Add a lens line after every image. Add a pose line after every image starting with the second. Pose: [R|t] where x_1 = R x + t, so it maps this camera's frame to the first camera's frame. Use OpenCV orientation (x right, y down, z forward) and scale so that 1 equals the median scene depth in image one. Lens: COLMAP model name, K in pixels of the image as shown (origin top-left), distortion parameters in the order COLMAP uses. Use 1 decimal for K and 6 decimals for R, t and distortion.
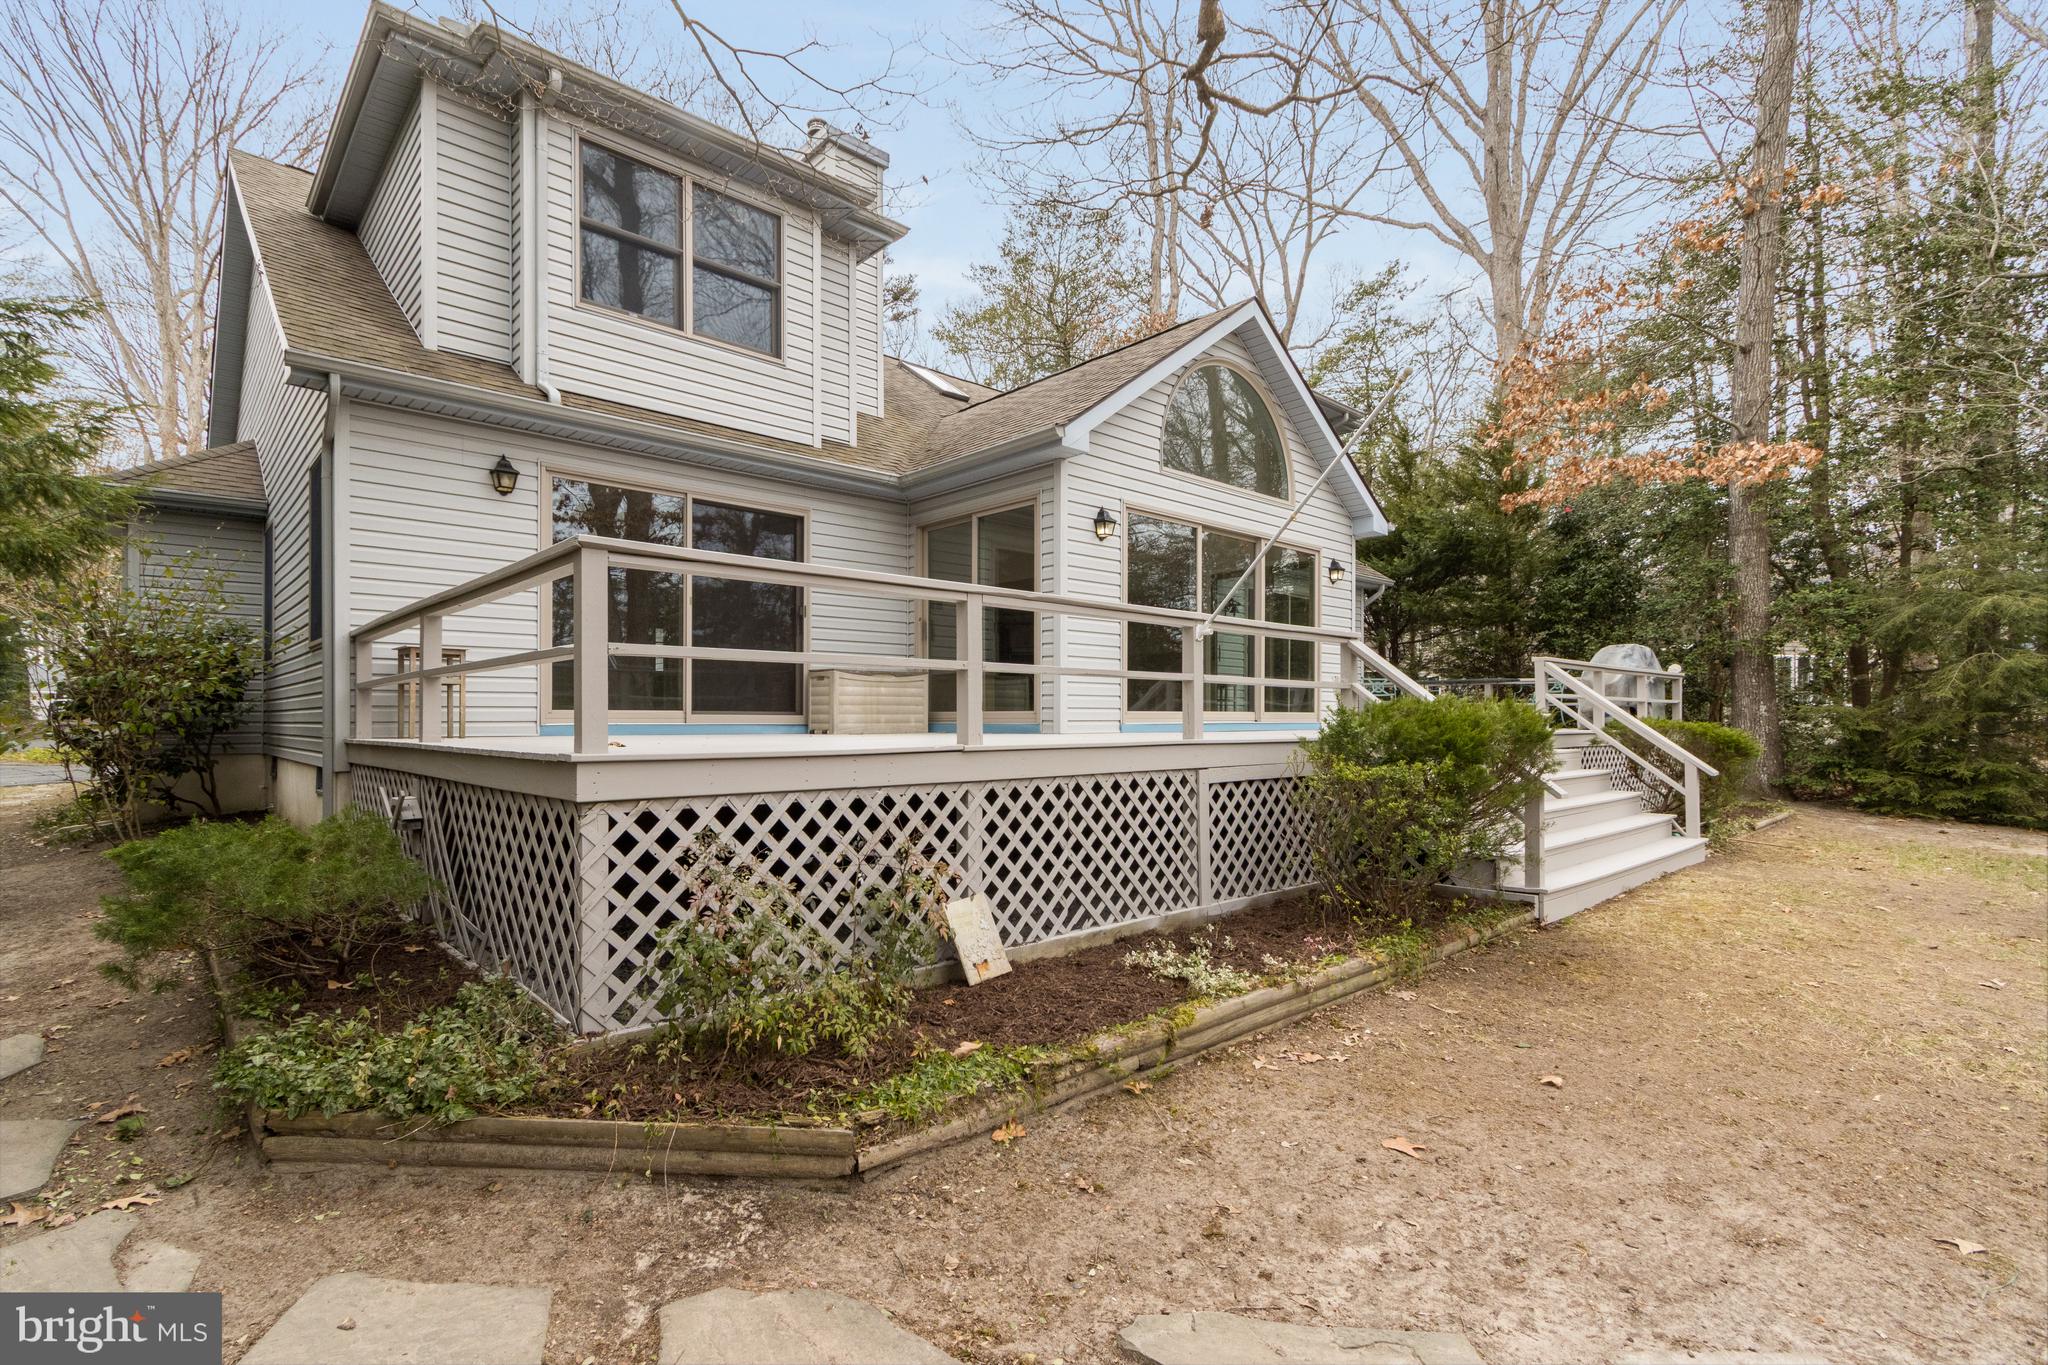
lens RADIAL K [[927.7, 0, 1022.8], [0, 927.7, 711.5], [0, 0, 1]] dist [0.000563, 0.000049]
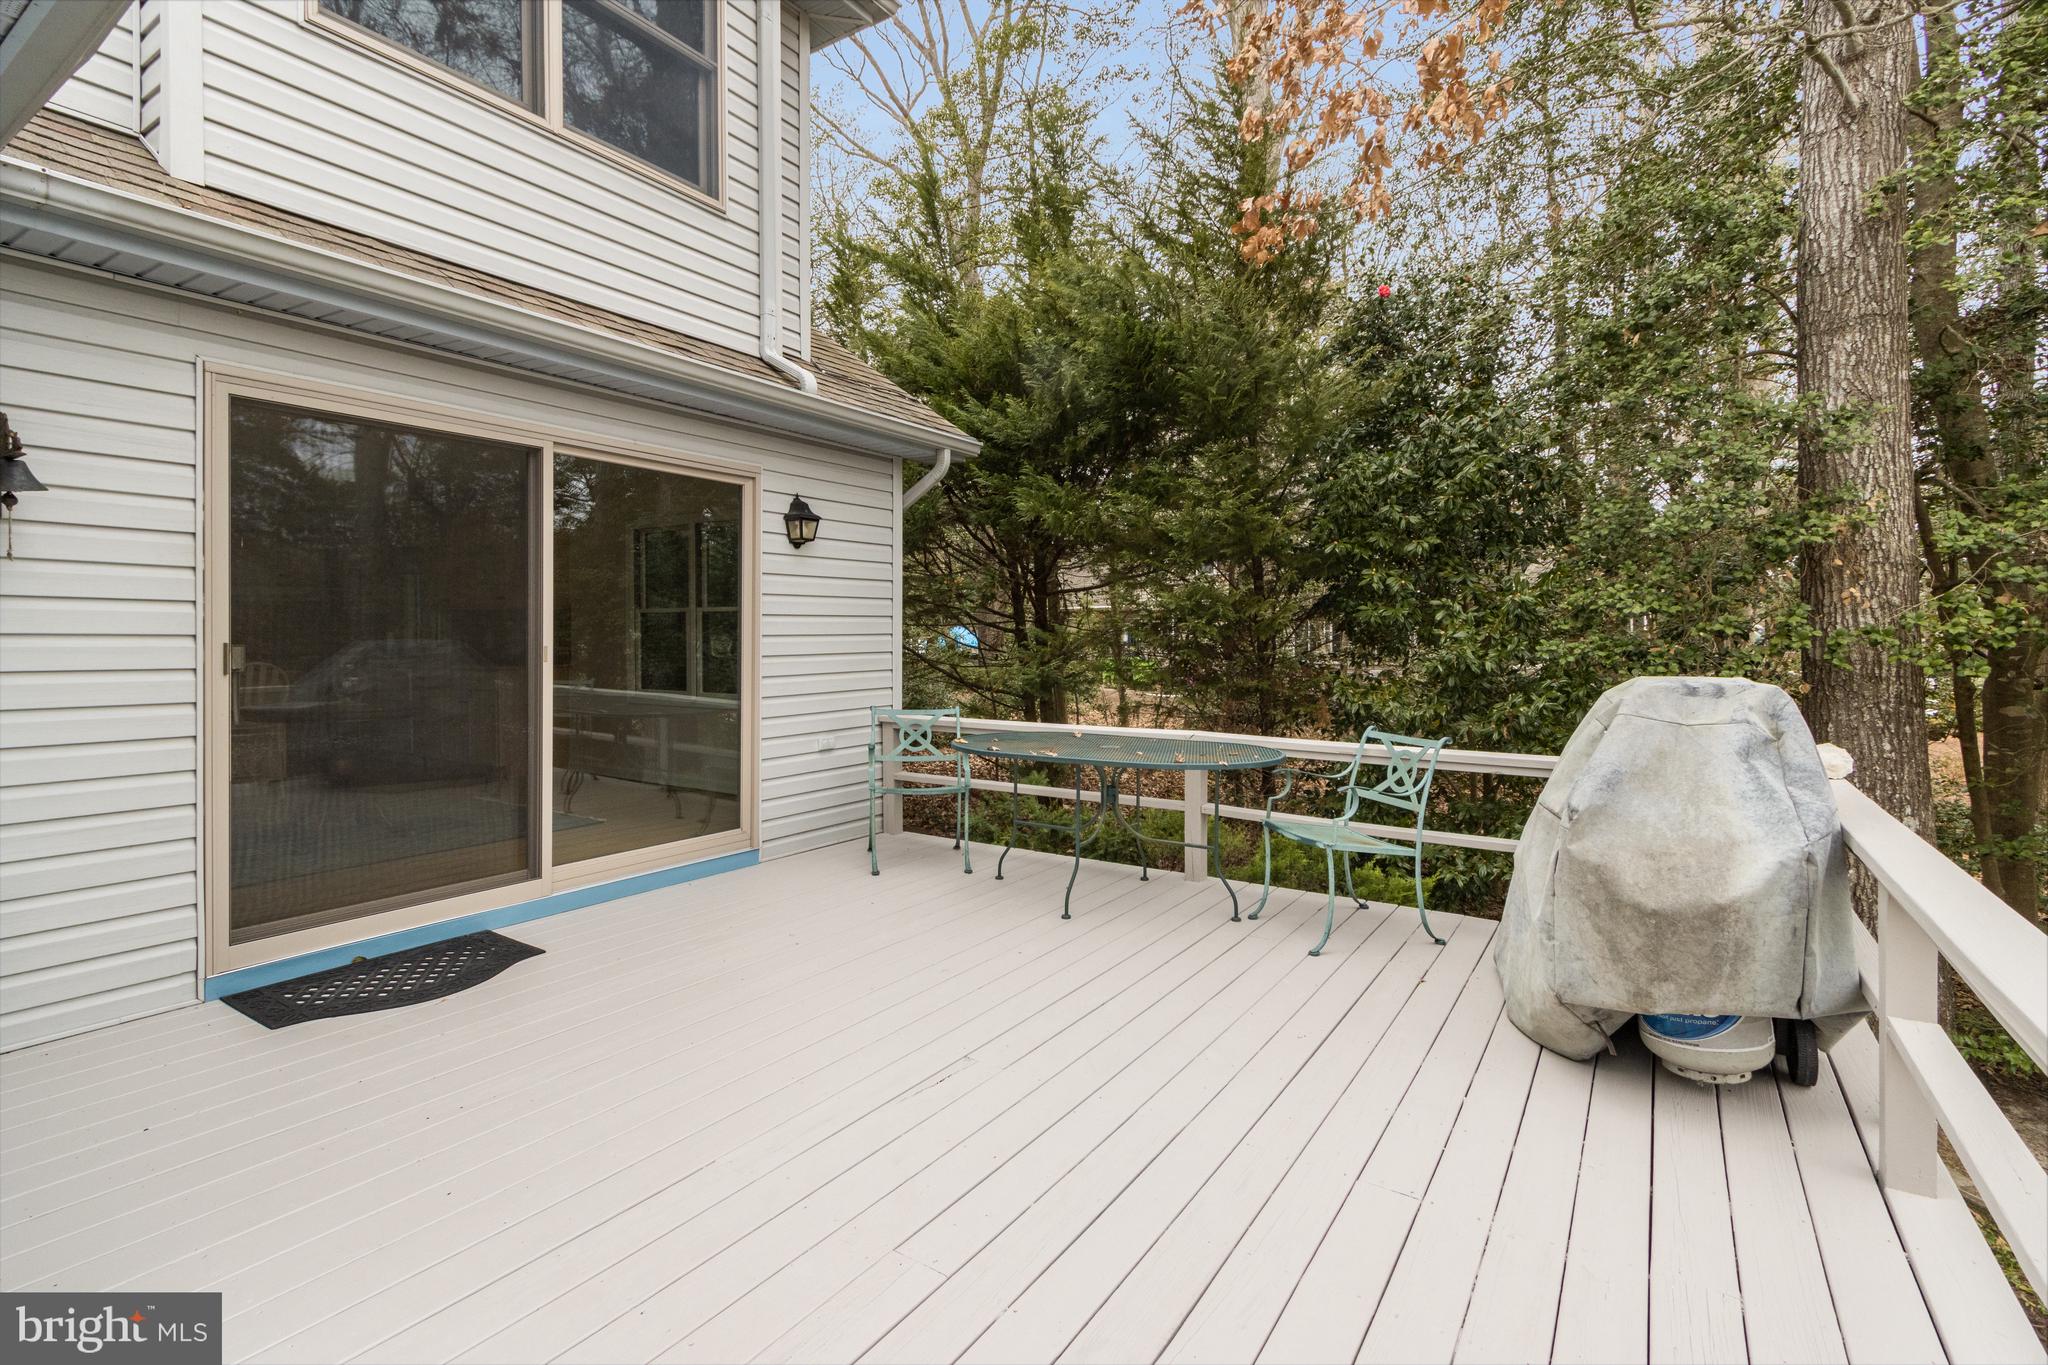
lens RADIAL K [[969.8, 0, 994.7], [0, 969.8, 640.6], [0, 0, 1]] dist [0.001775, -0.000090]
pose [[0.975648, 0.003748, 0.219309, 0.551898], [-0.005985, 0.999937, 0.009537, -0.109218], [-0.219259, -0.010618, 0.975609, 1.050135]]
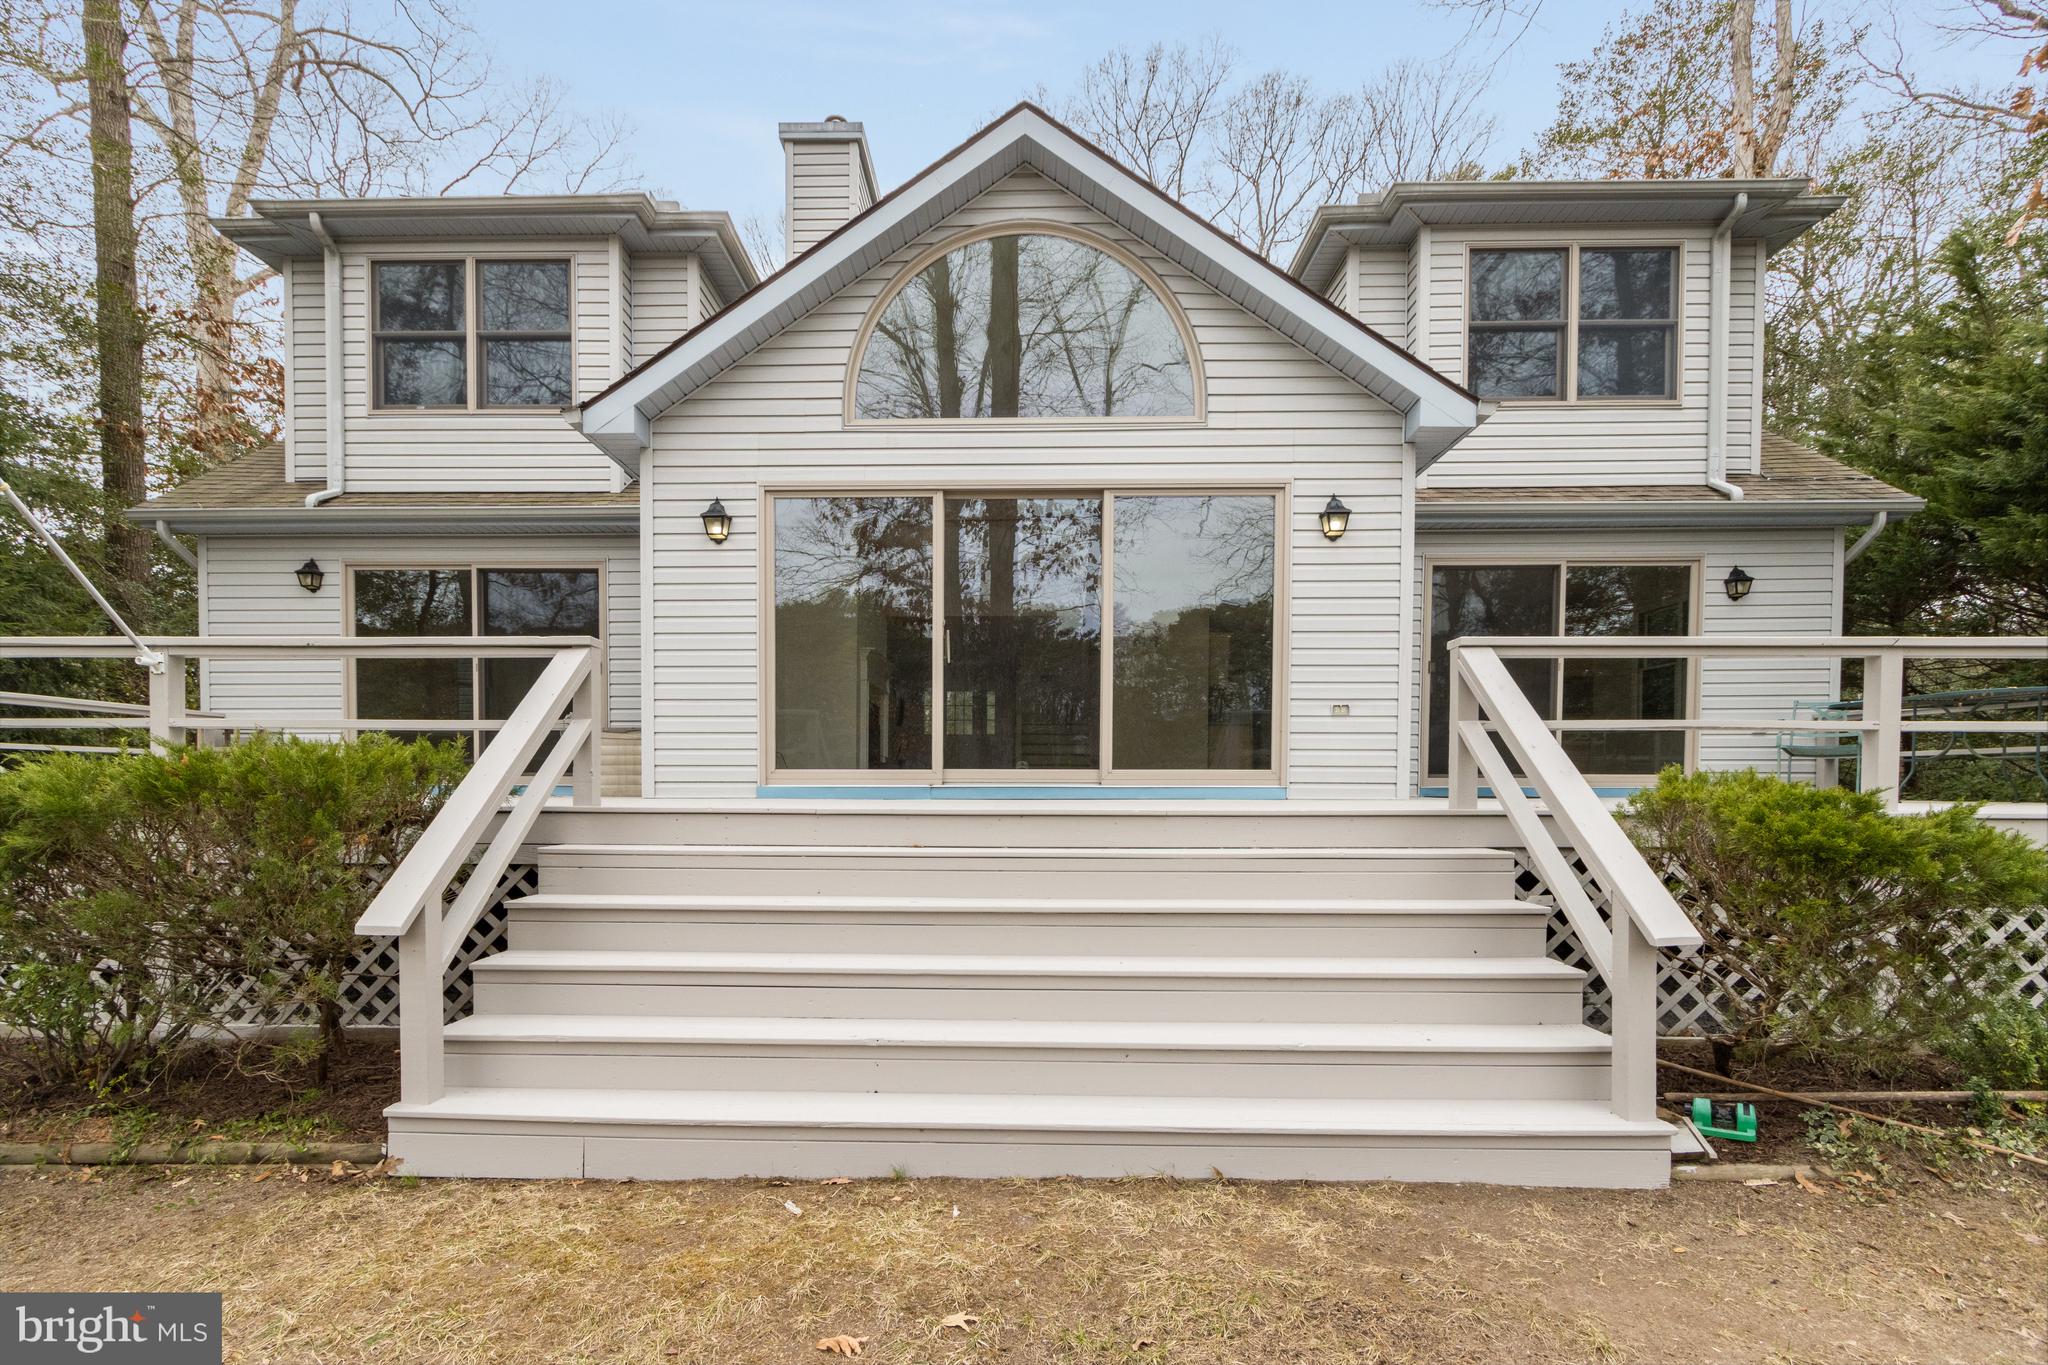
lens RADIAL K [[948.2, 0, 1026.4], [0, 948.2, 807.7], [0, 0, 1]] dist [0.002934, 0.000457]
pose [[0.711568, 0.031014, -0.701933, 0.715425], [-0.002209, 0.999119, 0.041906, -0.004427], [0.702614, -0.028268, 0.711009, 0.557778]]
